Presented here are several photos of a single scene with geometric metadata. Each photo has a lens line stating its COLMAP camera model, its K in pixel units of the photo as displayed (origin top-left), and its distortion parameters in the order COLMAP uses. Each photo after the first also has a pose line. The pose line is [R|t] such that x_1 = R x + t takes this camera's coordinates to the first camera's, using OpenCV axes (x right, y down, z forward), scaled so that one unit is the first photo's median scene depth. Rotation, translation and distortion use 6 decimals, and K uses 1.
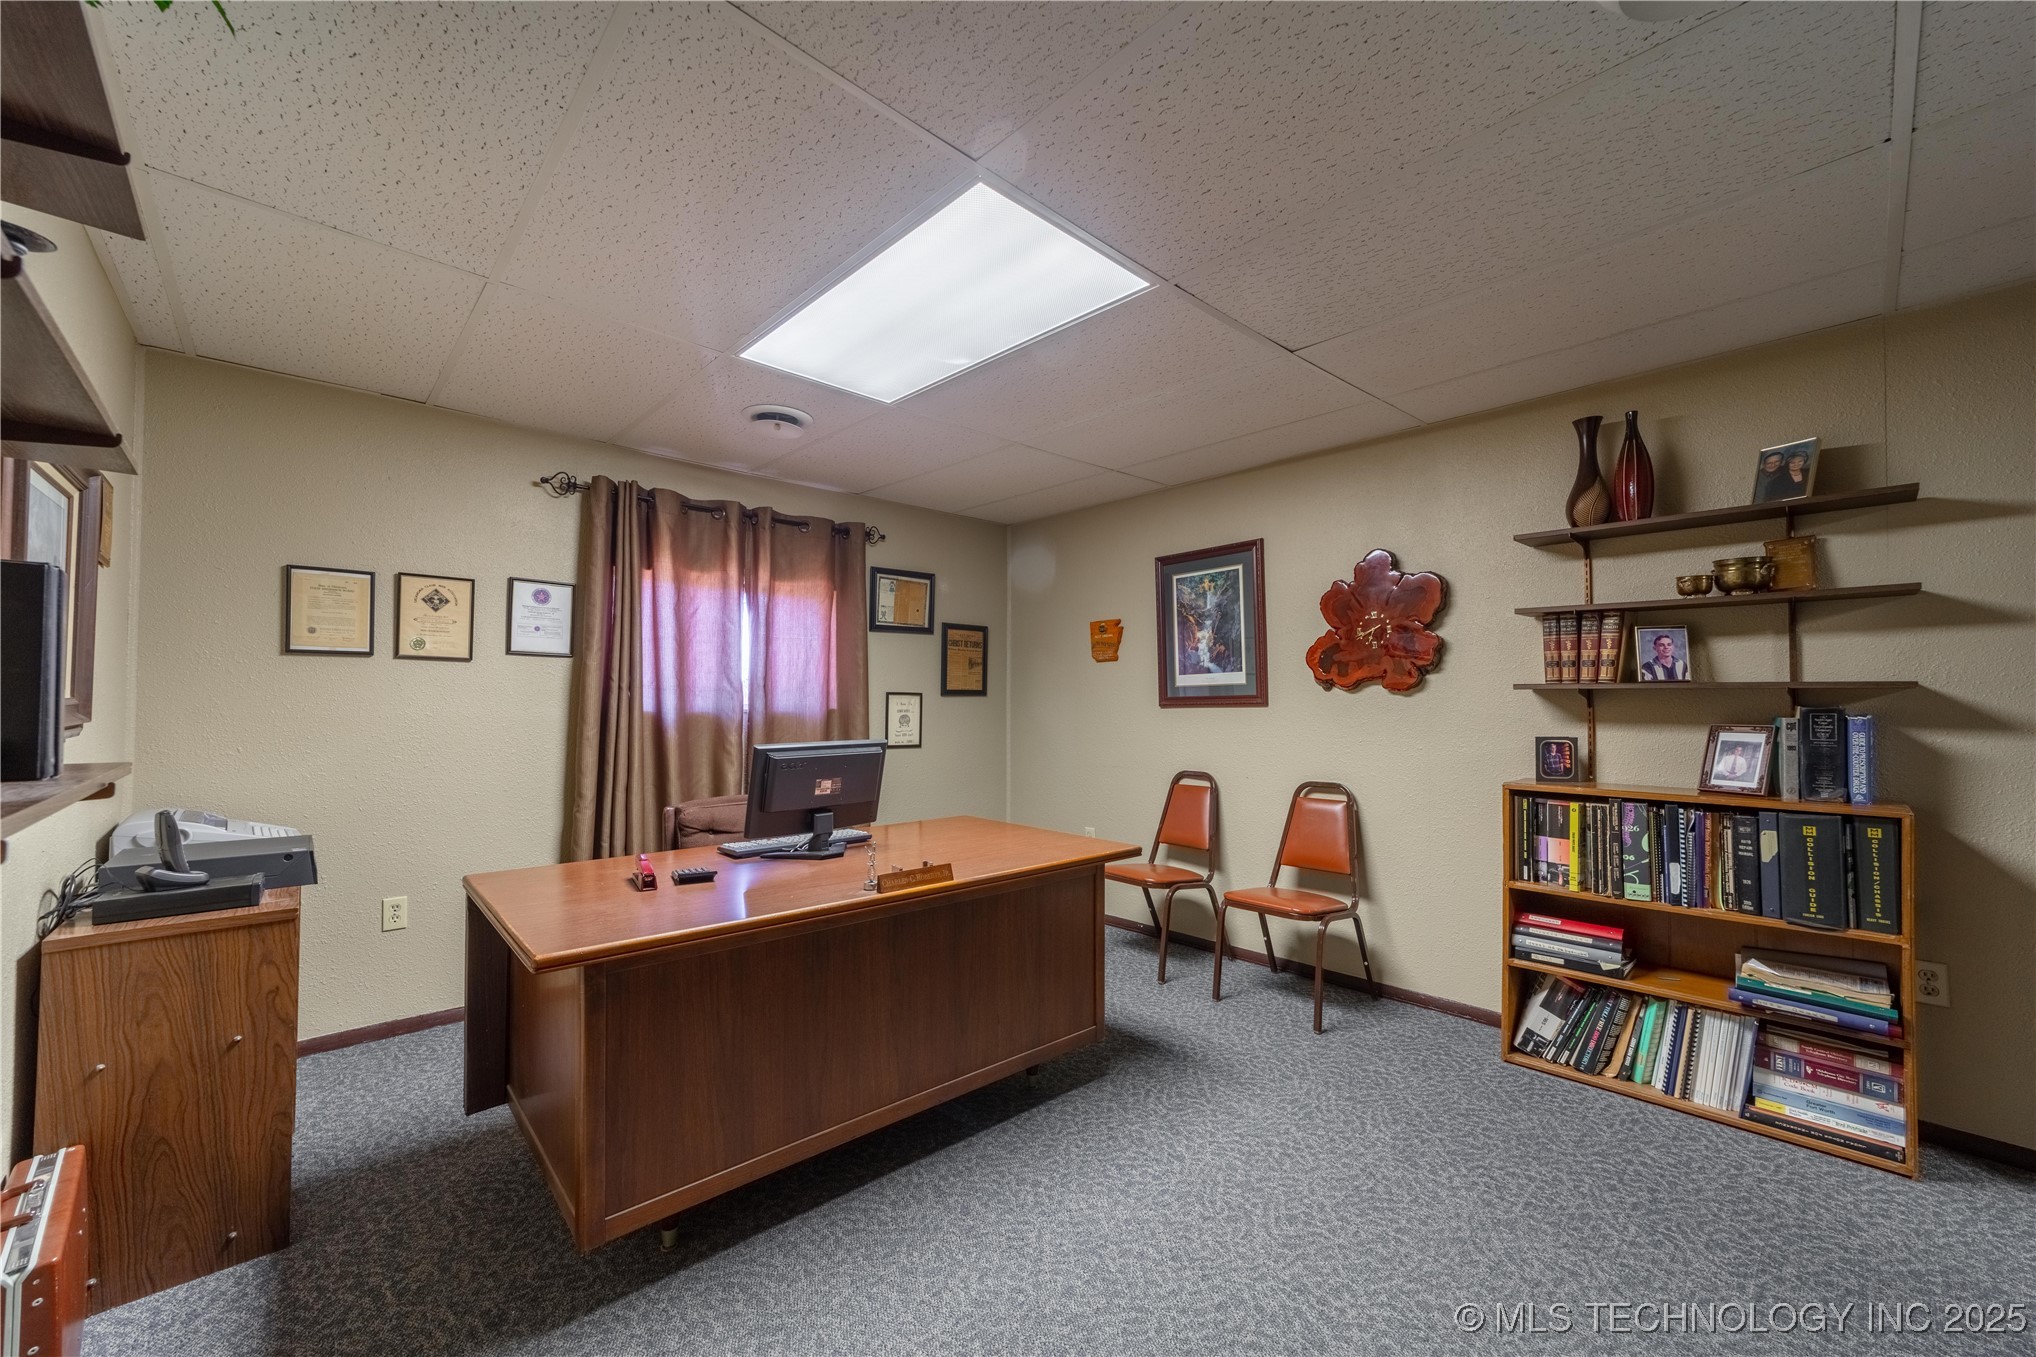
lens RADIAL K [[799.0, 0, 1021.3], [0, 799.0, 685.5], [0, 0, 1]] dist [-0.000711, 0.000451]
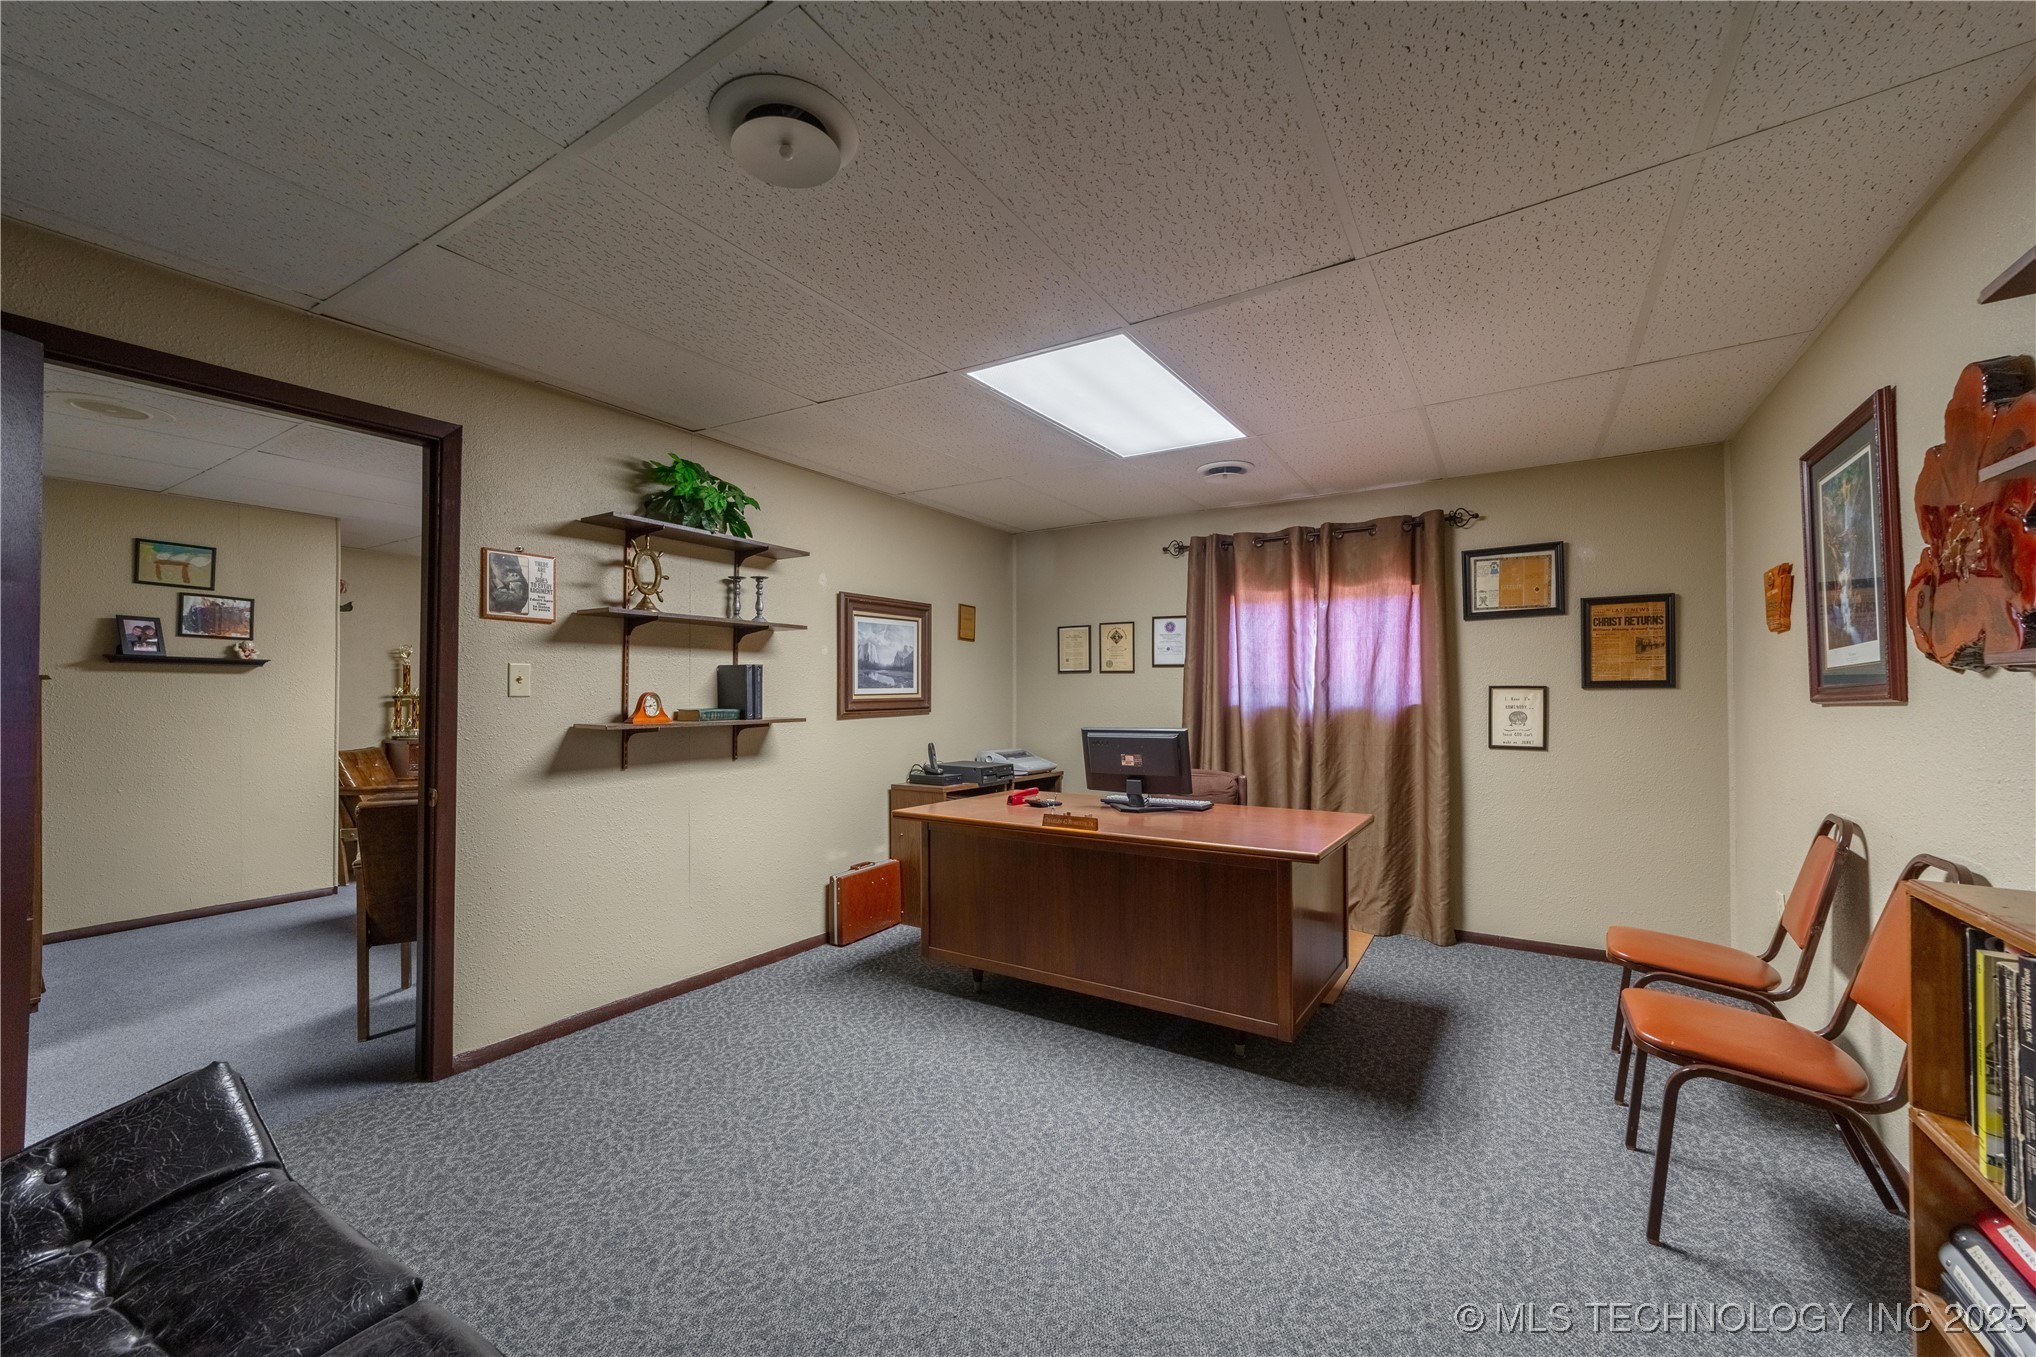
lens RADIAL K [[799.0, 0, 1021.3], [0, 799.0, 685.5], [0, 0, 1]] dist [-0.000711, 0.000451]
pose [[0.252482, -0.015805, -0.967473, 0.662820], [0.023033, 0.999681, -0.010320, 0.005729], [0.967328, -0.019679, 0.252765, 0.303993]]
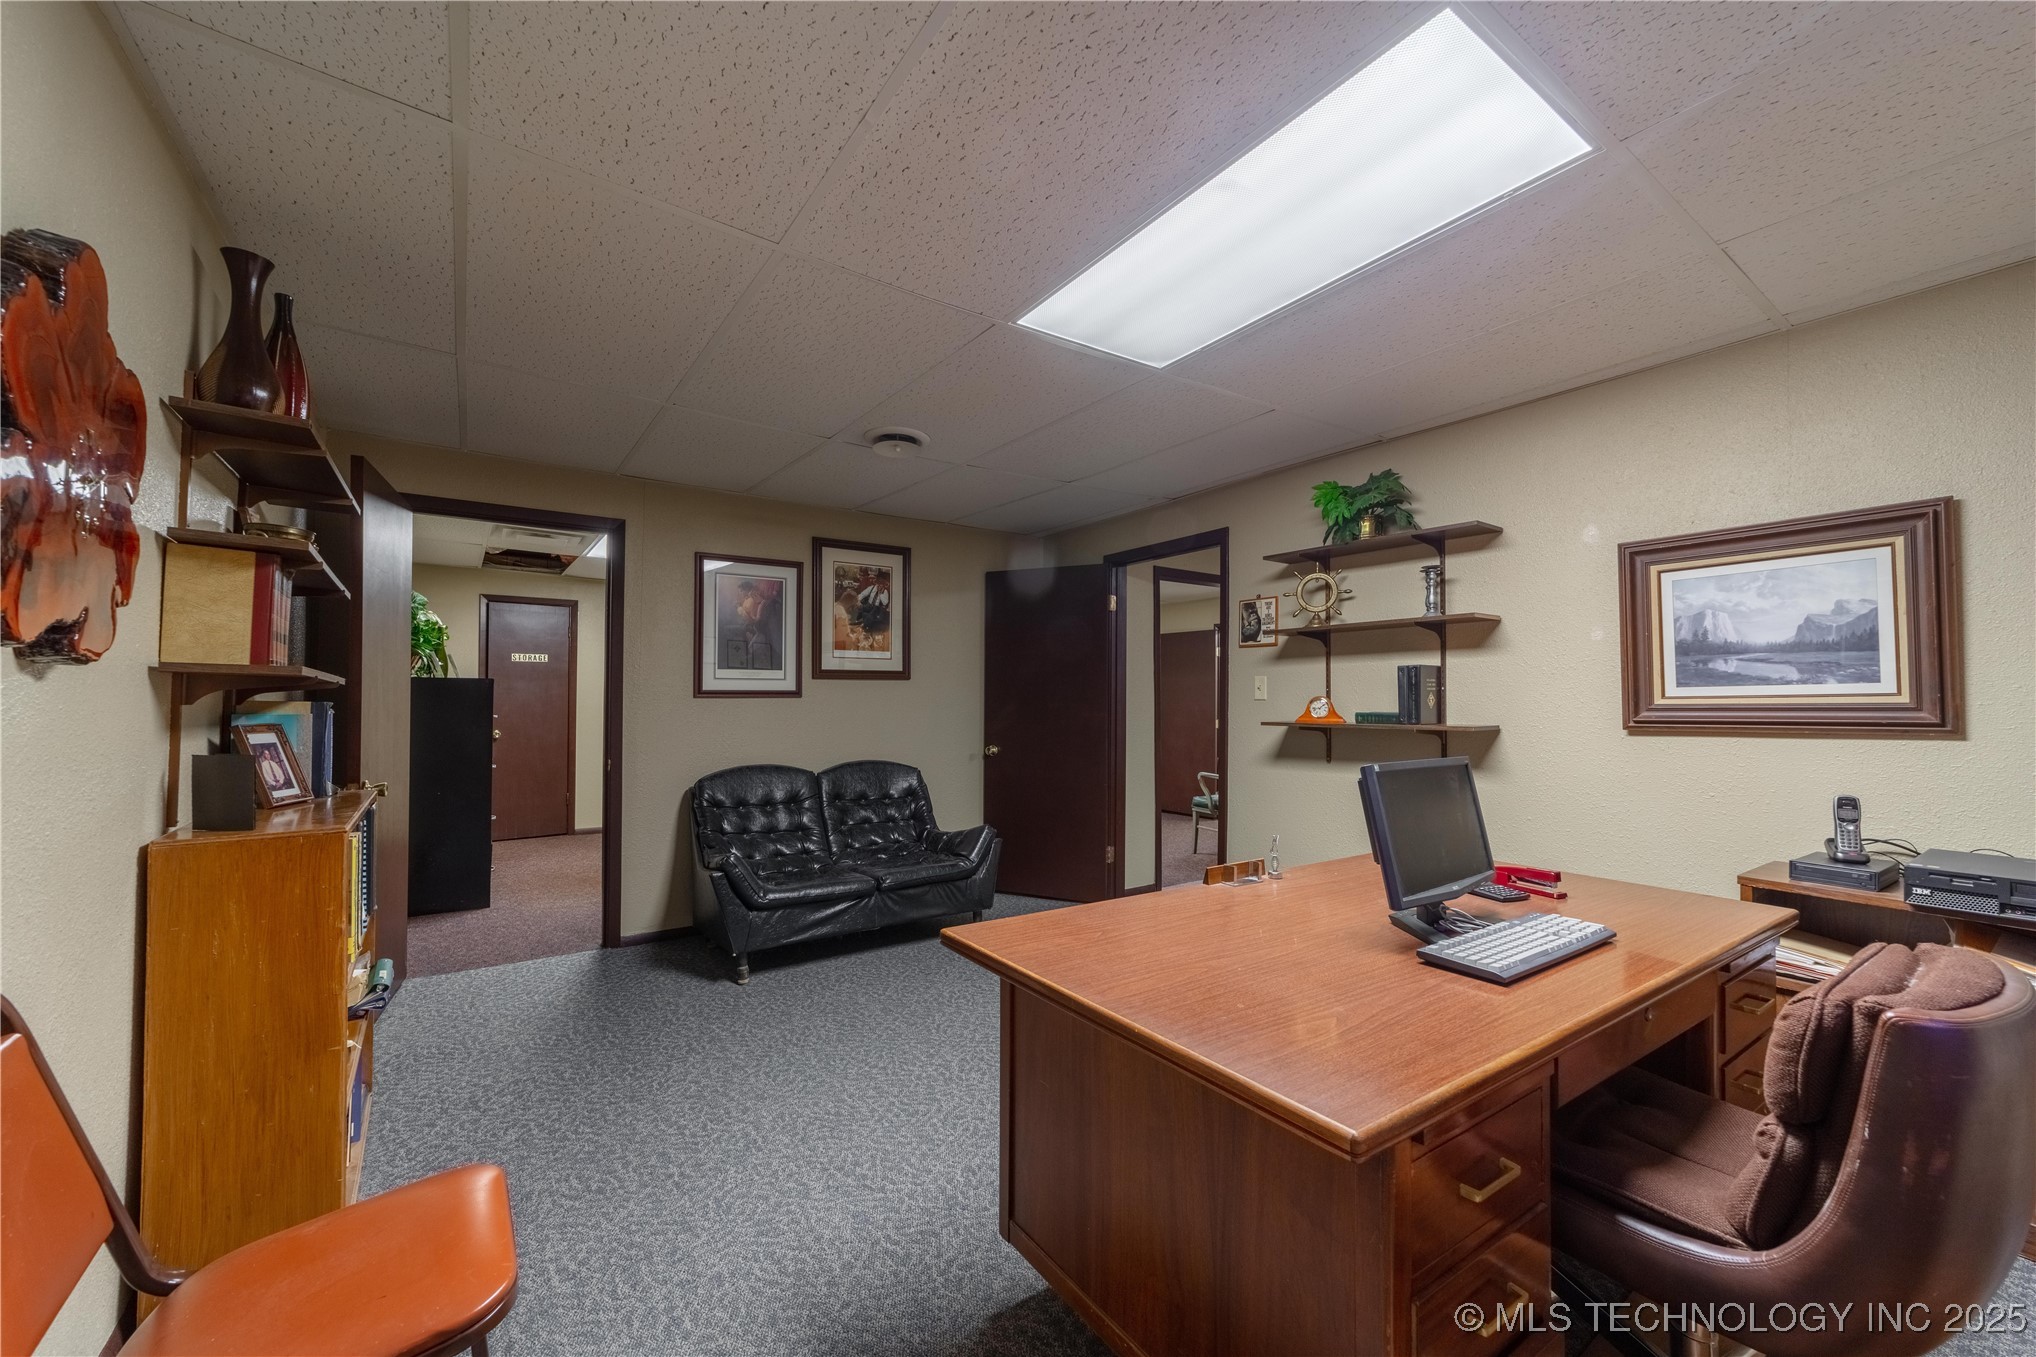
lens RADIAL K [[797.6, 0, 1015.2], [0, 797.6, 690.7], [0, 0, 1]] dist [0.000691, -0.000139]
pose [[-0.988653, -0.003356, 0.150180, -0.002132], [-0.008576, 0.999381, -0.034122, 0.024070], [-0.149973, -0.035023, -0.988070, 1.119265]]
